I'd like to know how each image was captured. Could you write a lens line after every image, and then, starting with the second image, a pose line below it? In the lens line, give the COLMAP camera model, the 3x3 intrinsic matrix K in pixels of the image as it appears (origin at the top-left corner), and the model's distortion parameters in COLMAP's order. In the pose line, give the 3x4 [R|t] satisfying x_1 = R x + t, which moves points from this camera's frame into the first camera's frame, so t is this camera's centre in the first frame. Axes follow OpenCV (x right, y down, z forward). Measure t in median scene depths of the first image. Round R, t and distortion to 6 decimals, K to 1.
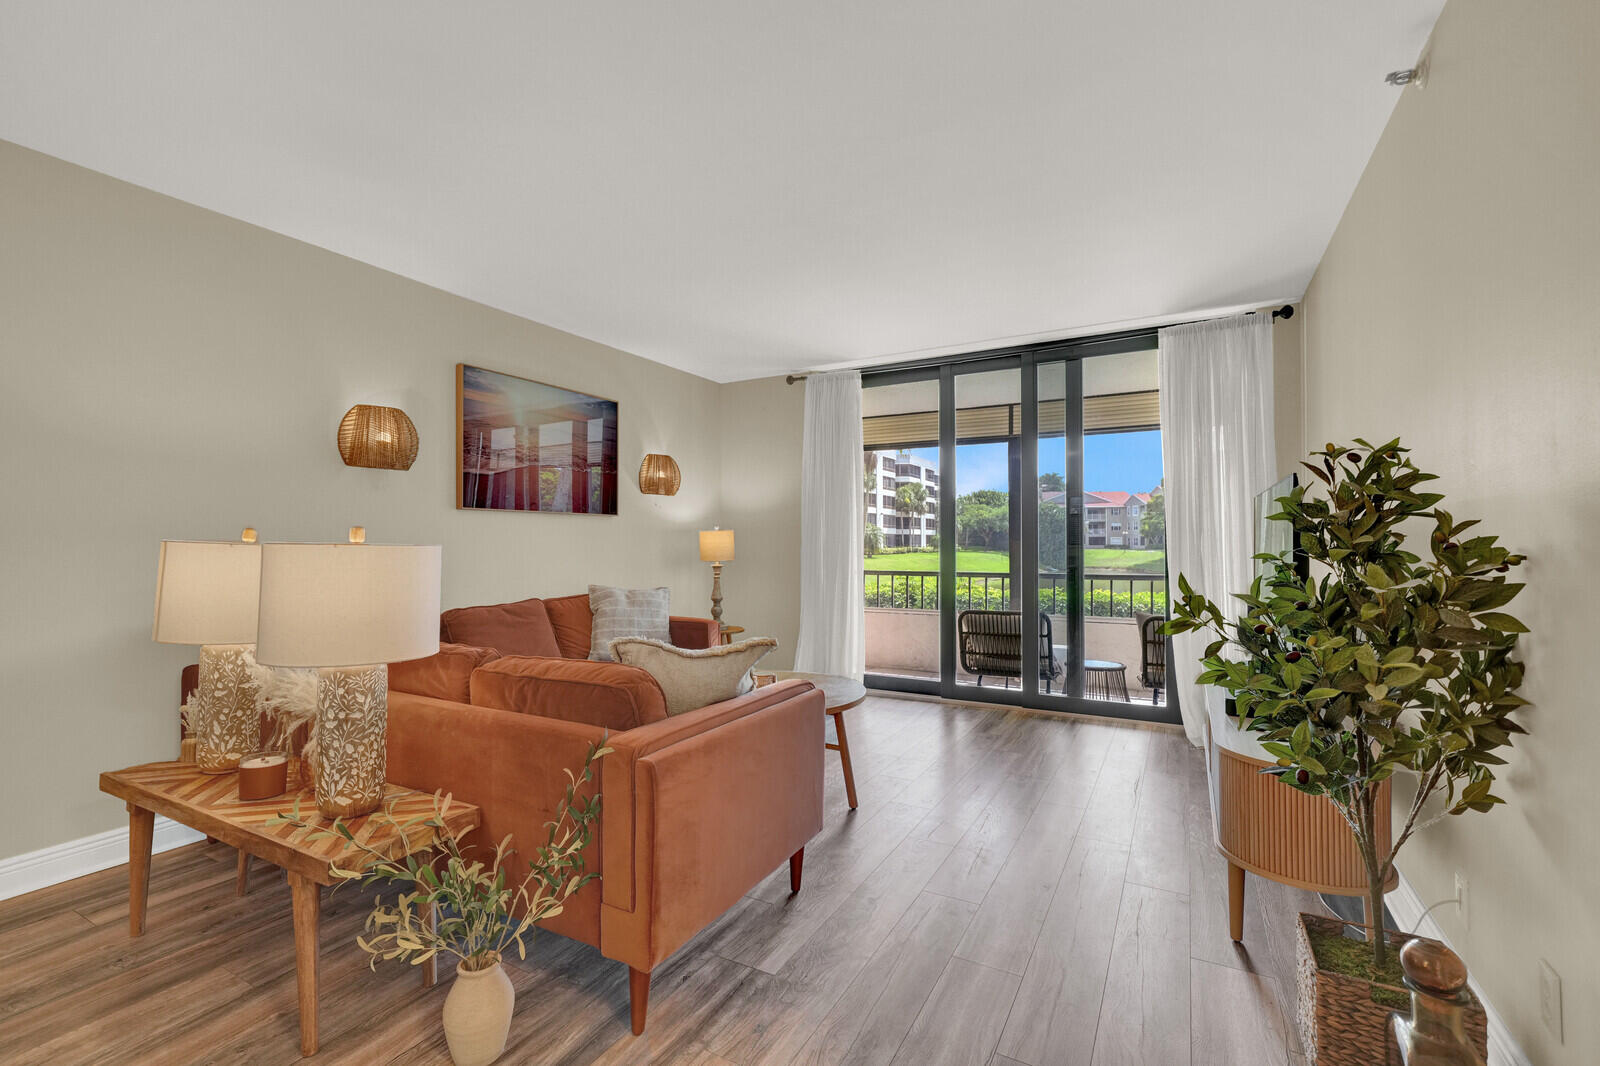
lens RADIAL K [[699.6, 0, 799.5], [0, 699.6, 535.0], [0, 0, 1]] dist [-0.008456, 0.002744]
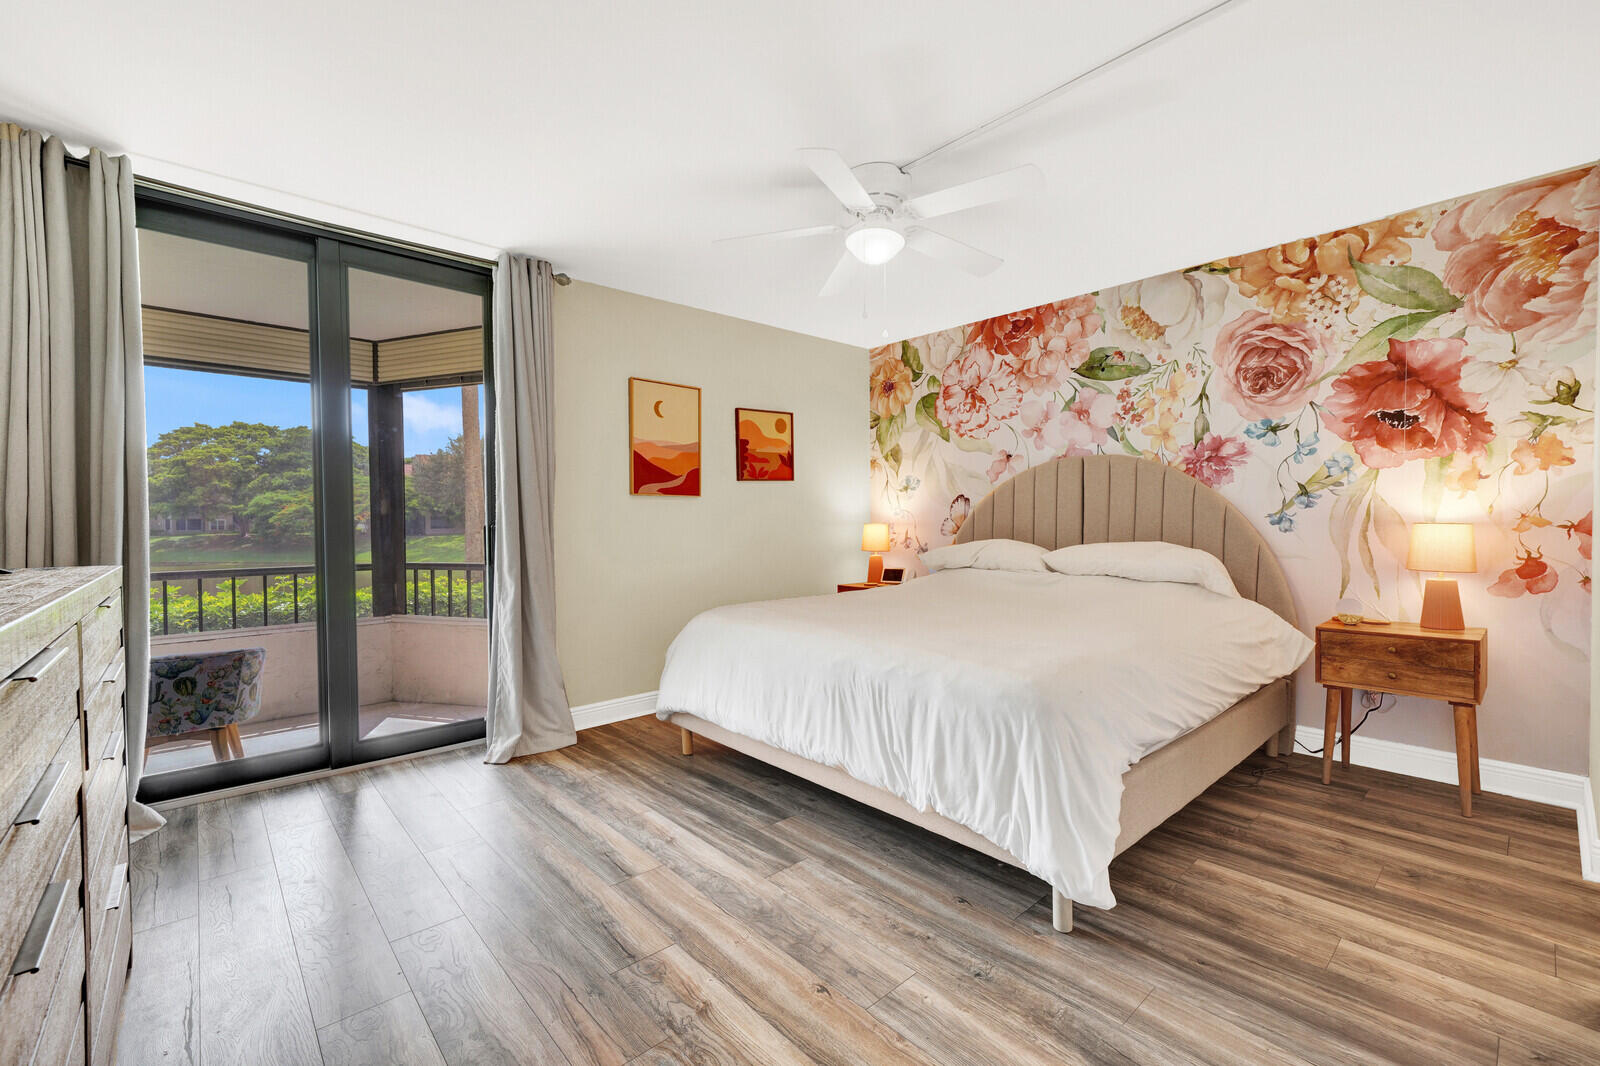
lens RADIAL K [[699.6, 0, 800.3], [0, 699.6, 537.1], [0, 0, 1]] dist [-0.008456, 0.002744]
pose [[0.308089, -0.021228, 0.951121, -0.287485], [-0.003038, 0.999724, 0.023297, 0.008916], [-0.951353, -0.010067, 0.307939, 0.421159]]
